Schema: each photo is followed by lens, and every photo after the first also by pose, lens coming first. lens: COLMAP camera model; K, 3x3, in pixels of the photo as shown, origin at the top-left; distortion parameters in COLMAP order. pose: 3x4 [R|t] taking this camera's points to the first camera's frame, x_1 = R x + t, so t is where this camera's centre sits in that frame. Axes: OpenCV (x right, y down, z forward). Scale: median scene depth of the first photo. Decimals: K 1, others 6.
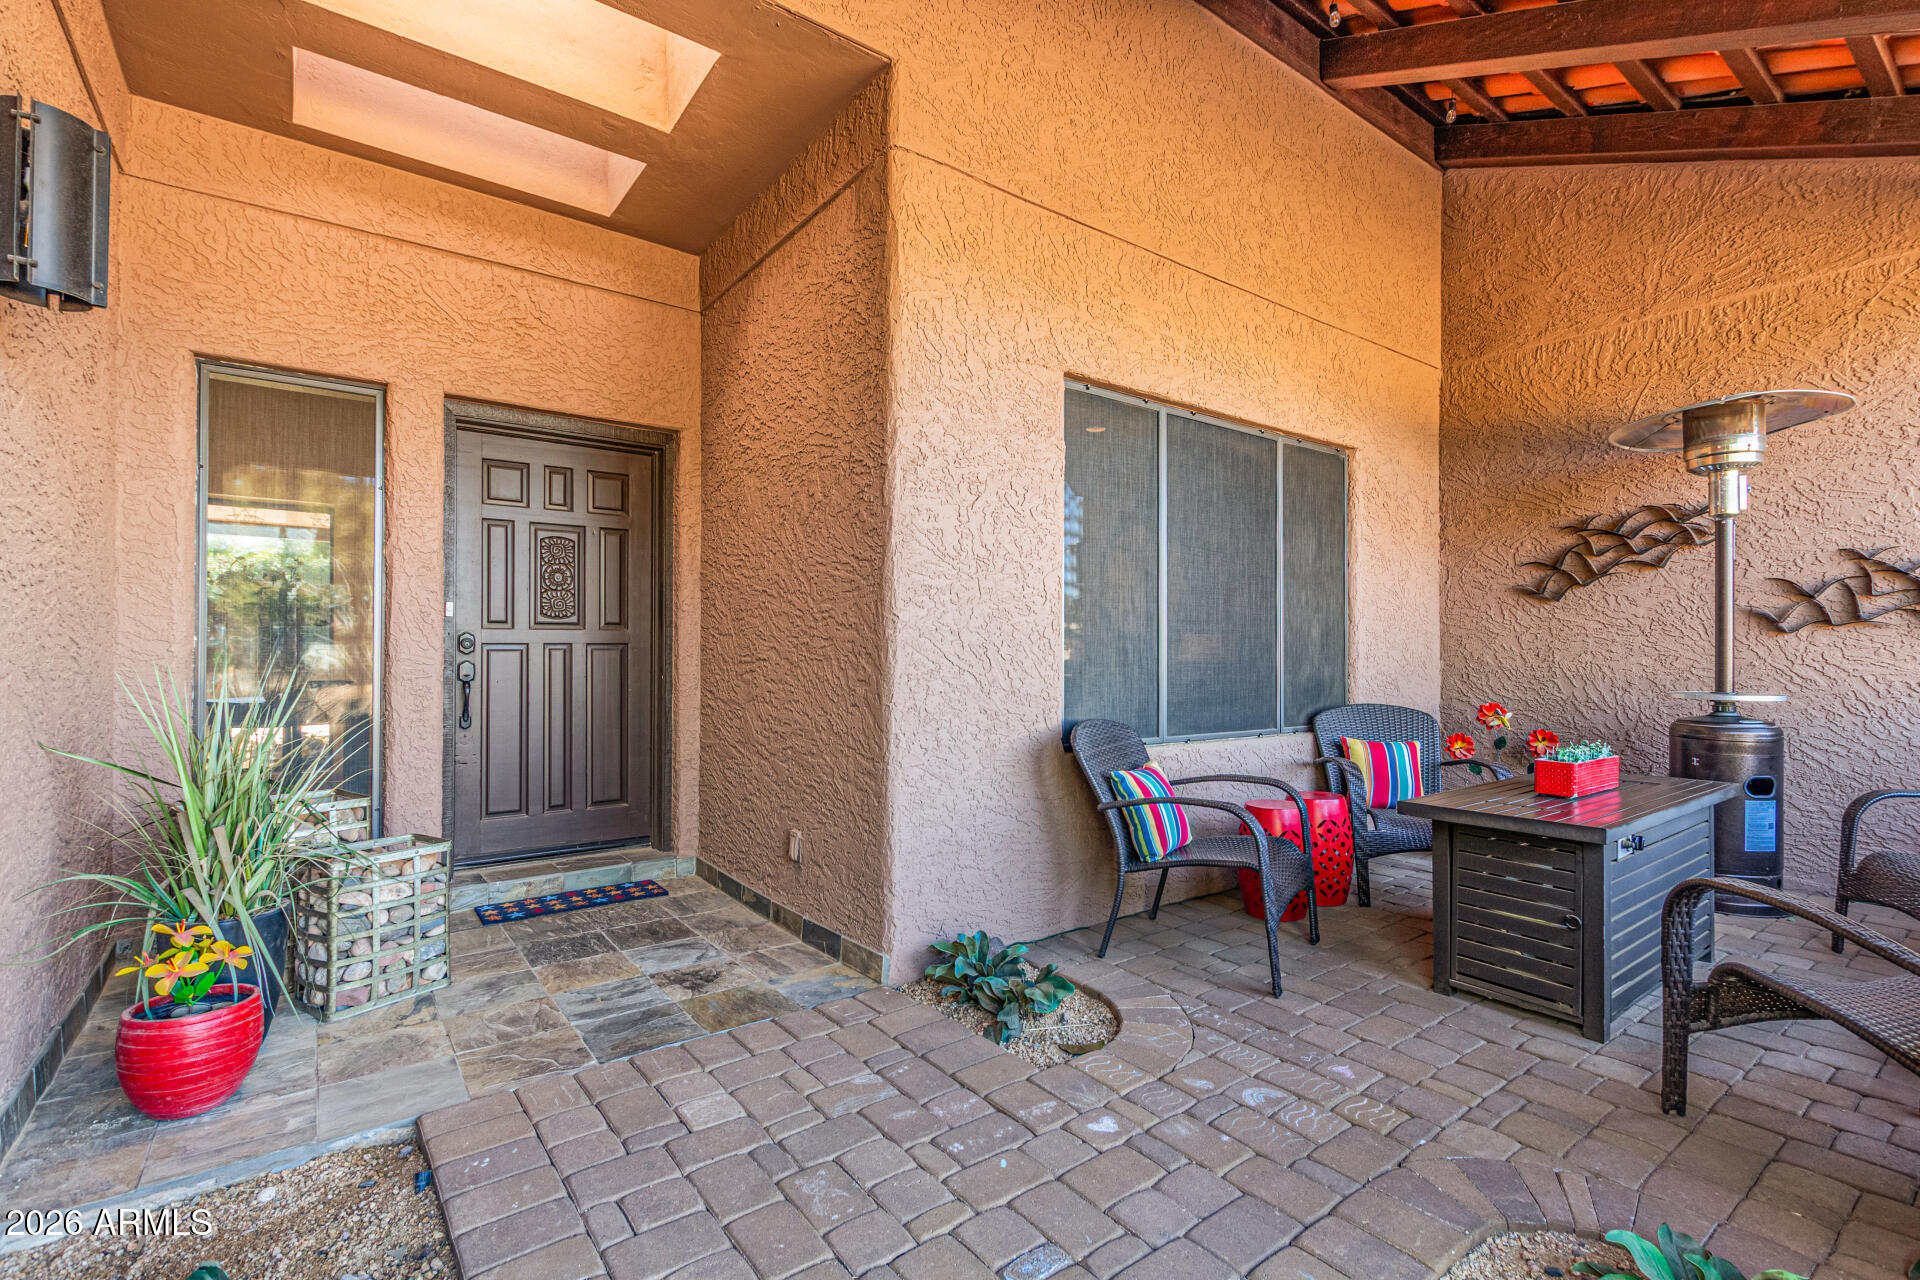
lens RADIAL K [[881.7, 0, 958.8], [0, 881.7, 640.5], [0, 0, 1]] dist [0.004098, -0.000311]
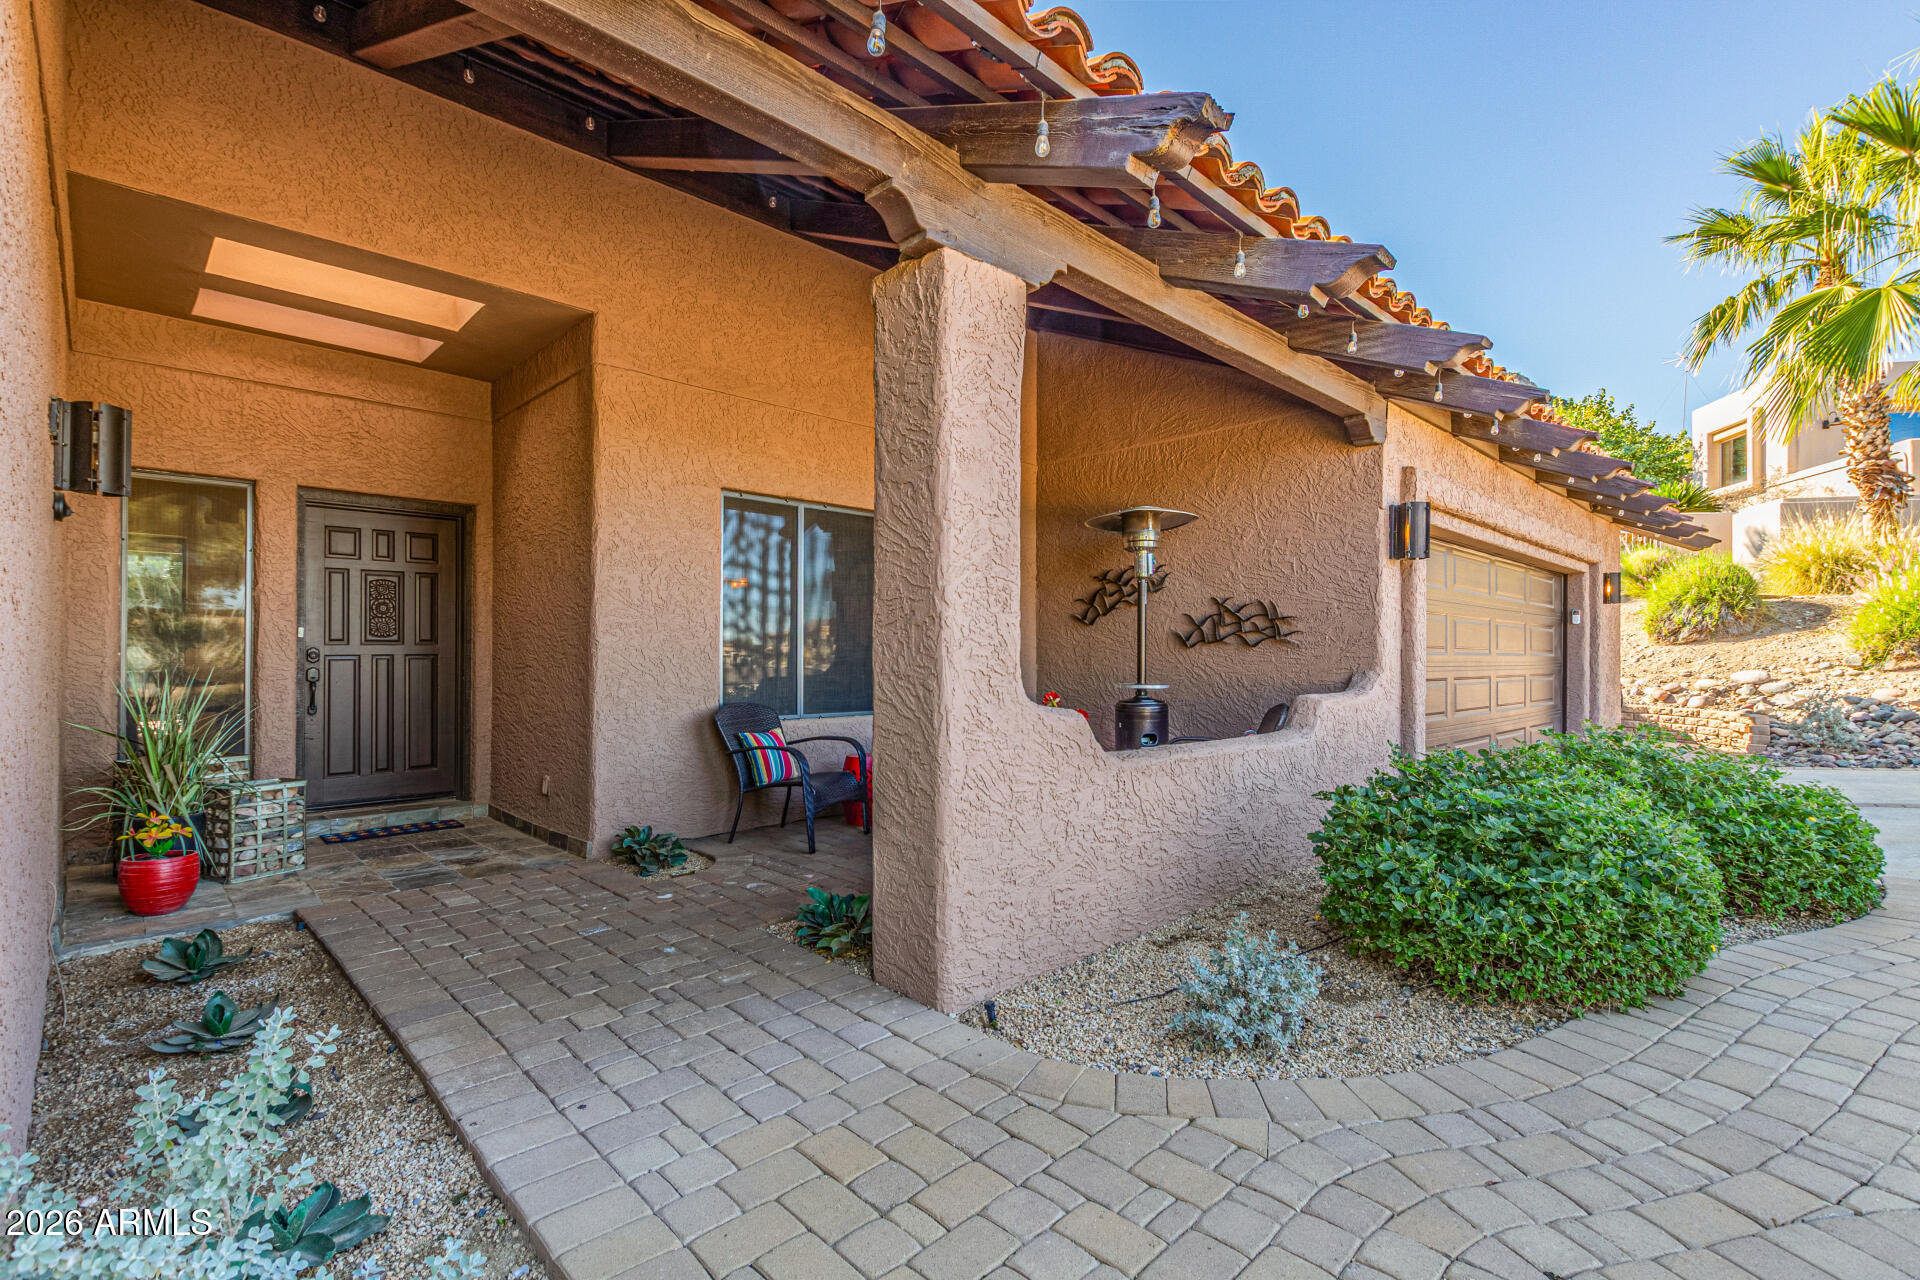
lens RADIAL K [[881.7, 0, 963.4], [0, 881.7, 640.8], [0, 0, 1]] dist [0.004098, -0.000311]
pose [[0.989929, 0.000538, 0.141567, 0.318180], [-0.000569, 1.000000, 0.000182, -0.023942], [-0.141567, -0.000260, 0.989929, -0.637437]]
